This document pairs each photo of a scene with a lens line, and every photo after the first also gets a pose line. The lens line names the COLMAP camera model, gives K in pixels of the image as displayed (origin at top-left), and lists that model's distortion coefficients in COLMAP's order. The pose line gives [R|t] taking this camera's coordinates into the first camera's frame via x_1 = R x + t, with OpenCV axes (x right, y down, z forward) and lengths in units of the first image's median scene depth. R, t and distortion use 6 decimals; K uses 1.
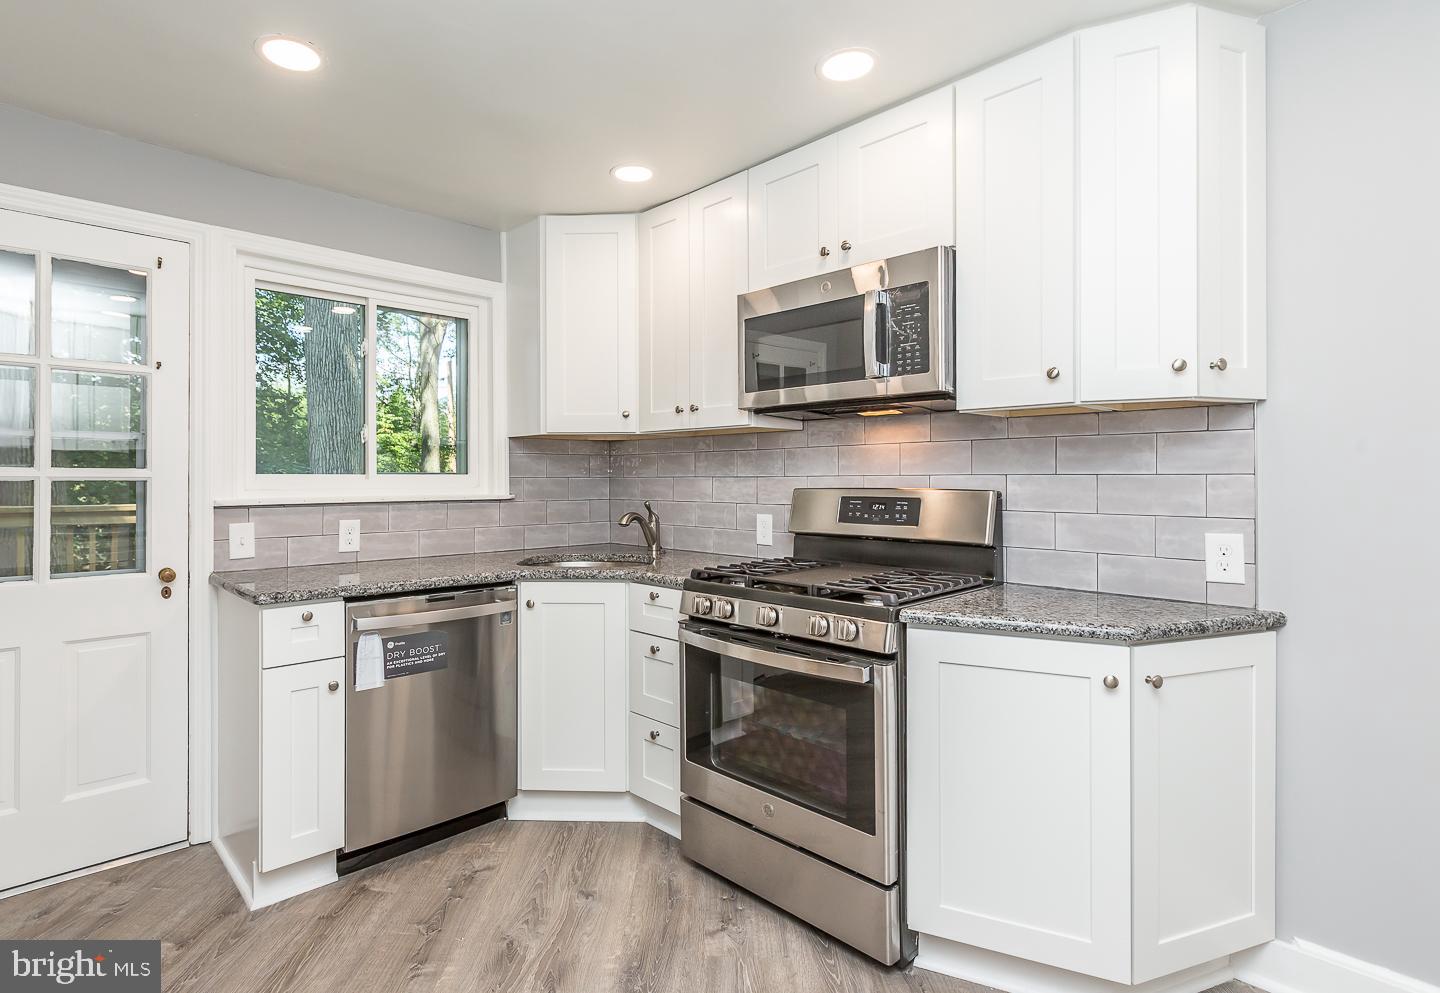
lens RADIAL K [[765.6, 0, 717.4], [0, 765.6, 486.3], [0, 0, 1]] dist [-0.000010, -0.000257]
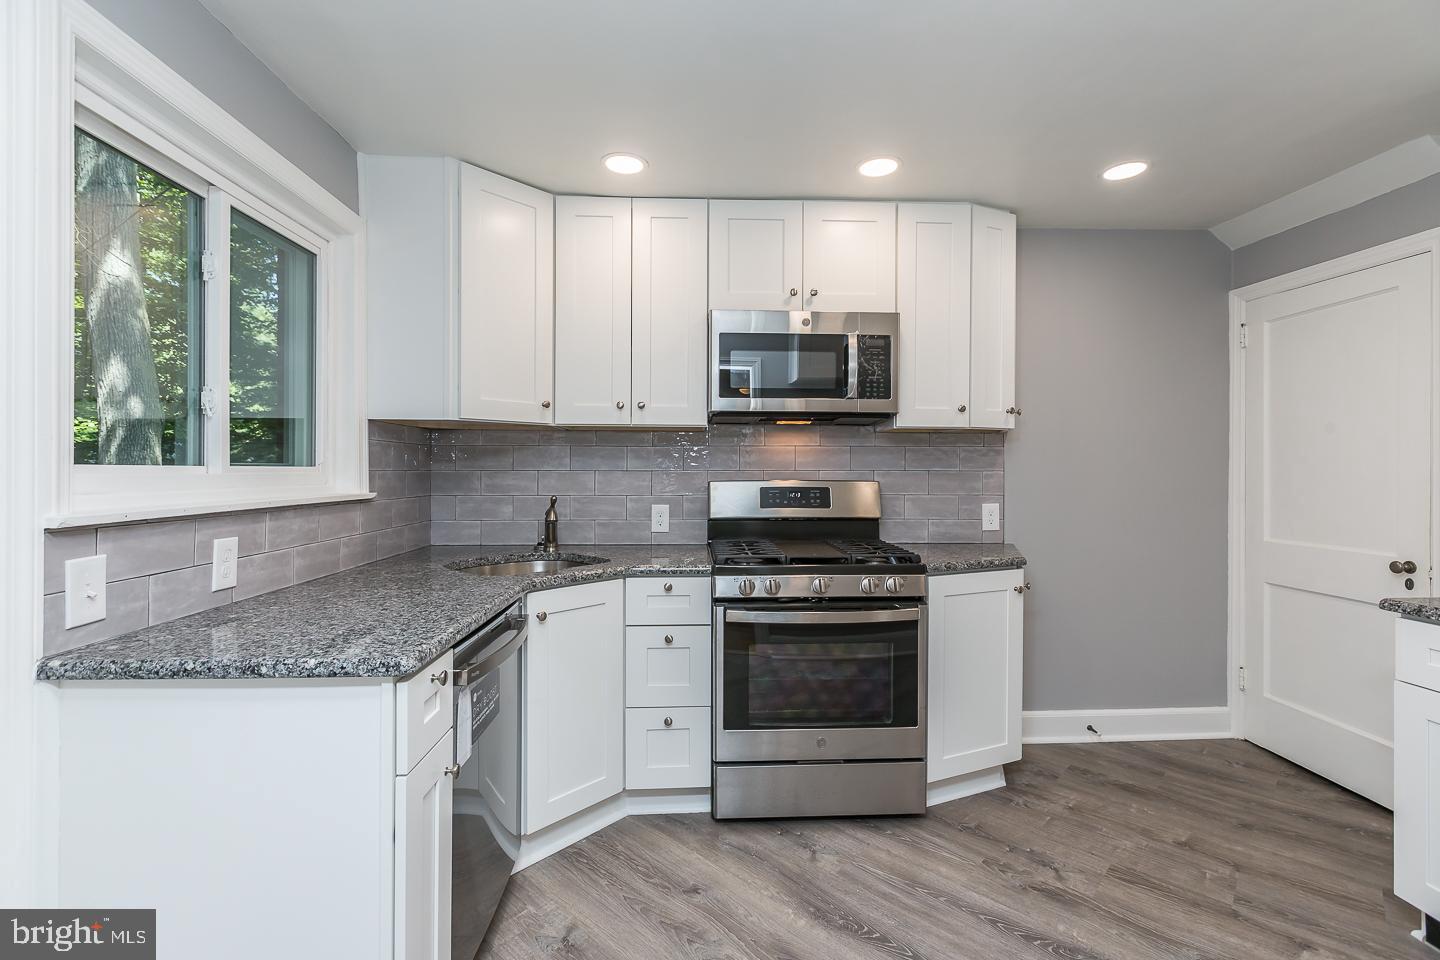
lens RADIAL K [[648.2, 0, 720.0], [0, 648.2, 480.0], [0, 0, 1]] dist [-0.002677, -0.000374]
pose [[0.637357, -0.008658, 0.770520, -0.739085], [0.004453, 0.999962, 0.007553, -0.007180], [-0.770556, -0.001383, 0.637371, 0.406831]]
